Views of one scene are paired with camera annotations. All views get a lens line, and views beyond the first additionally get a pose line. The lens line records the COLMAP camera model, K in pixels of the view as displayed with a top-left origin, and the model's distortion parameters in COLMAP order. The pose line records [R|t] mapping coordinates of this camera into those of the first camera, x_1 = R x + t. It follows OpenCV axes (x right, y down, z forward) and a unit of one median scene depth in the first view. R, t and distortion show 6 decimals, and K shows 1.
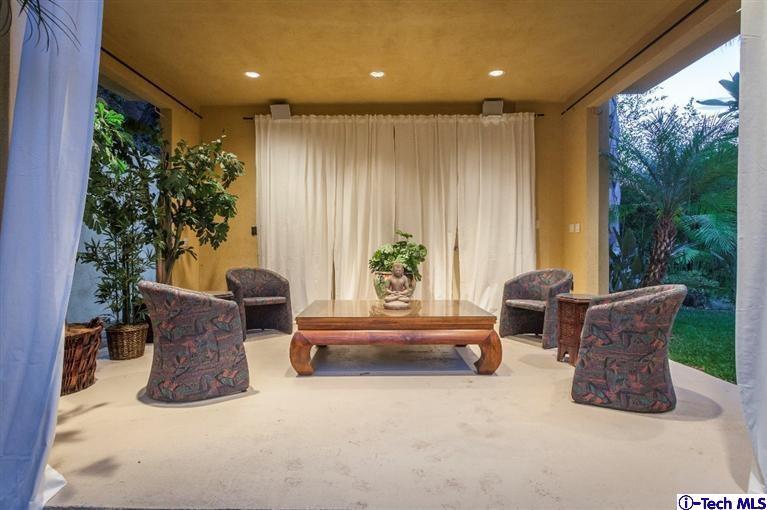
lens RADIAL K [[378.5, 0, 384.9], [0, 378.5, 252.5], [0, 0, 1]] dist [0.000675, 0.001145]
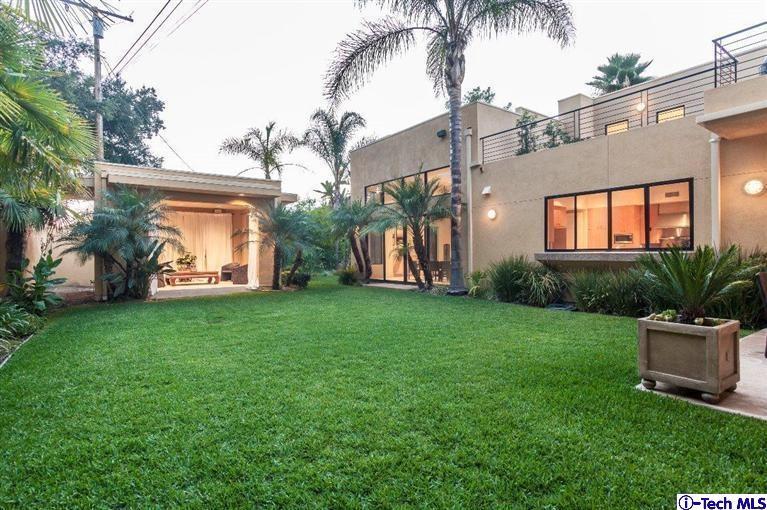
lens RADIAL K [[409.7, 0, 387.0], [0, 409.7, 254.3], [0, 0, 1]] dist [-0.000207, -0.000123]
pose [[0.805041, -0.006181, 0.593186, -0.616920], [0.007984, 0.999968, -0.000417, -0.012456], [-0.593165, 0.005072, 0.805065, -2.616245]]
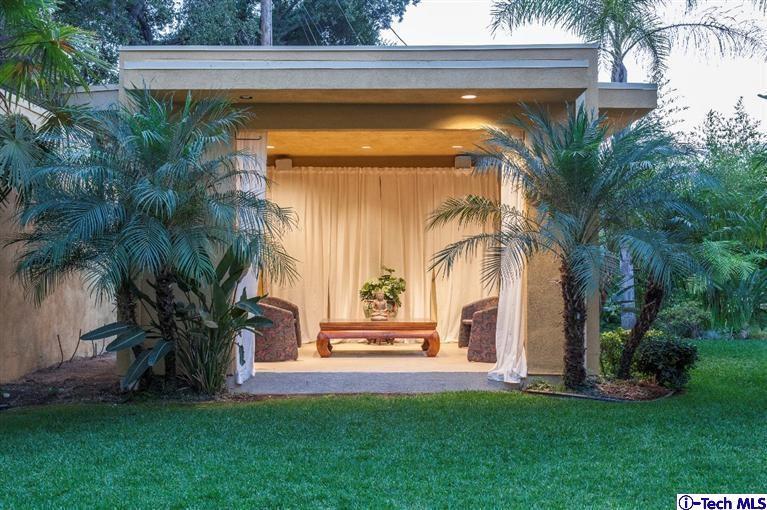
lens RADIAL K [[871.0, 0, 382.6], [0, 871.0, 256.4], [0, 0, 1]] dist [0.031098, 0.000000]
pose [[0.999974, -0.002243, 0.006830, 0.013748], [0.002423, 0.999649, -0.026379, -0.015133], [-0.006768, 0.026395, 0.999629, -1.775975]]
